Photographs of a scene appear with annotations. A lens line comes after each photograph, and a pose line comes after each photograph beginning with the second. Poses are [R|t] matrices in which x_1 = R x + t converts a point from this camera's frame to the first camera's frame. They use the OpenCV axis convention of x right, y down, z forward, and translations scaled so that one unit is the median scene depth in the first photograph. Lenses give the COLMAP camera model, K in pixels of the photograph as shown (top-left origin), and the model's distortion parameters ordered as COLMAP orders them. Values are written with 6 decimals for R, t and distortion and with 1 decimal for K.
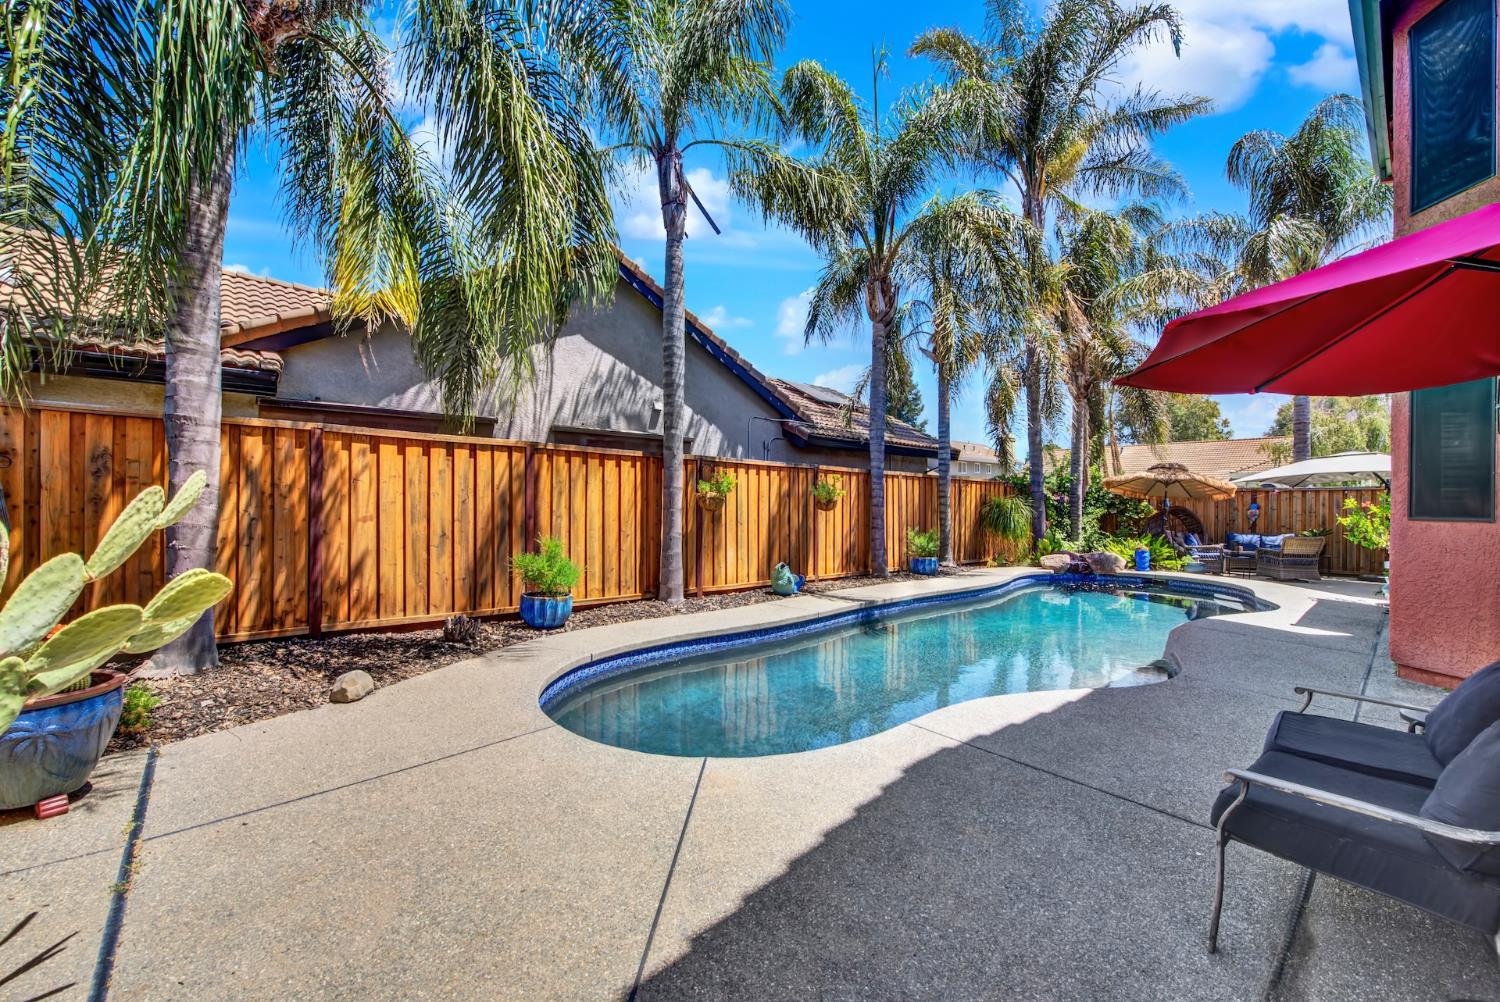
lens RADIAL K [[598.2, 0, 758.3], [0, 598.2, 507.7], [0, 0, 1]] dist [0.003699, -0.002458]
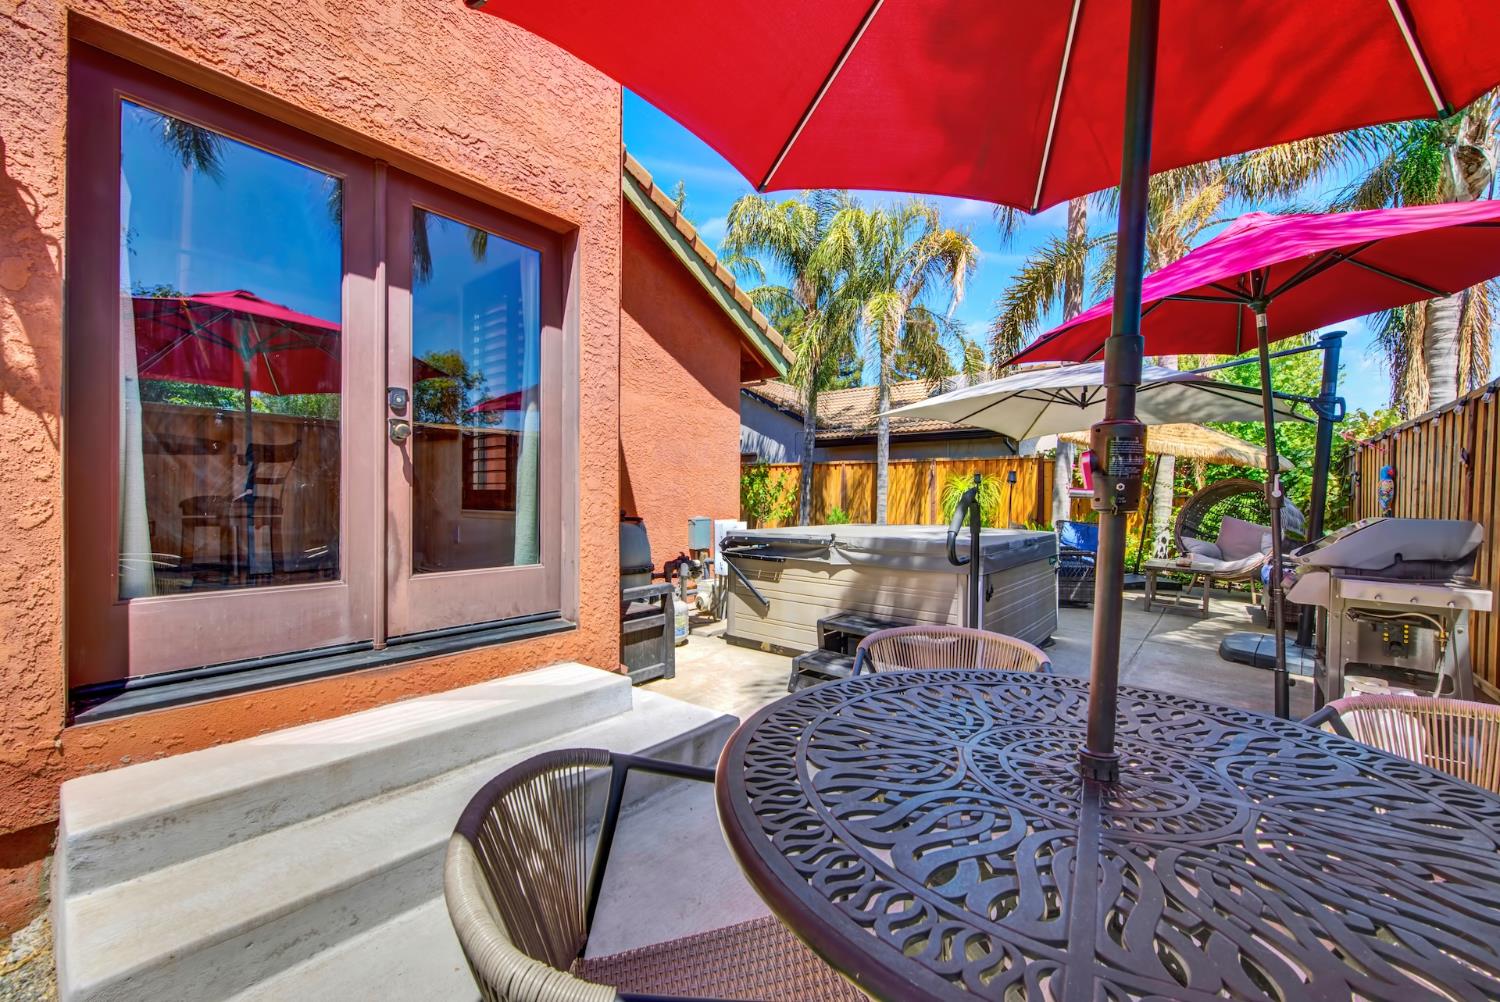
lens RADIAL K [[598.2, 0, 755.4], [0, 598.2, 504.1], [0, 0, 1]] dist [0.003699, -0.002458]
pose [[0.165805, 0.003183, -0.986153, 1.585646], [-0.009766, 0.999951, 0.001586, 0.032018], [0.986110, 0.009368, 0.165828, 0.688291]]
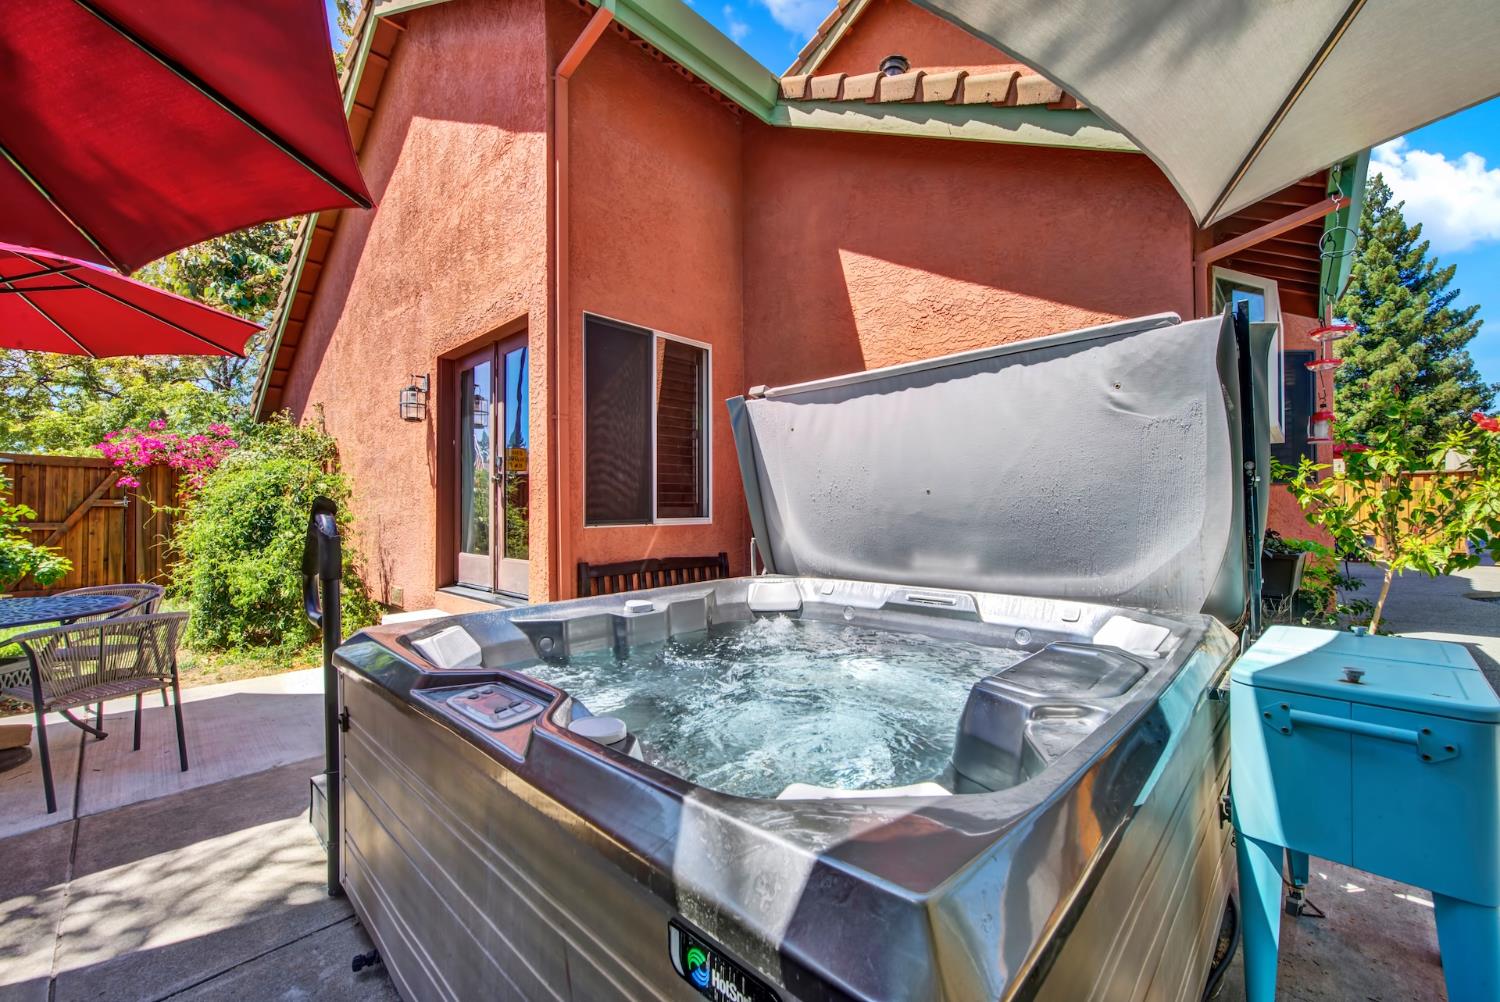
lens RADIAL K [[598.2, 0, 757.1], [0, 598.2, 504.3], [0, 0, 1]] dist [0.003699, -0.002458]
pose [[-0.996019, 0.001249, -0.089135, 1.167603], [0.001752, 0.999983, -0.005562, 0.025500], [0.089126, -0.005696, -0.996004, 1.054831]]
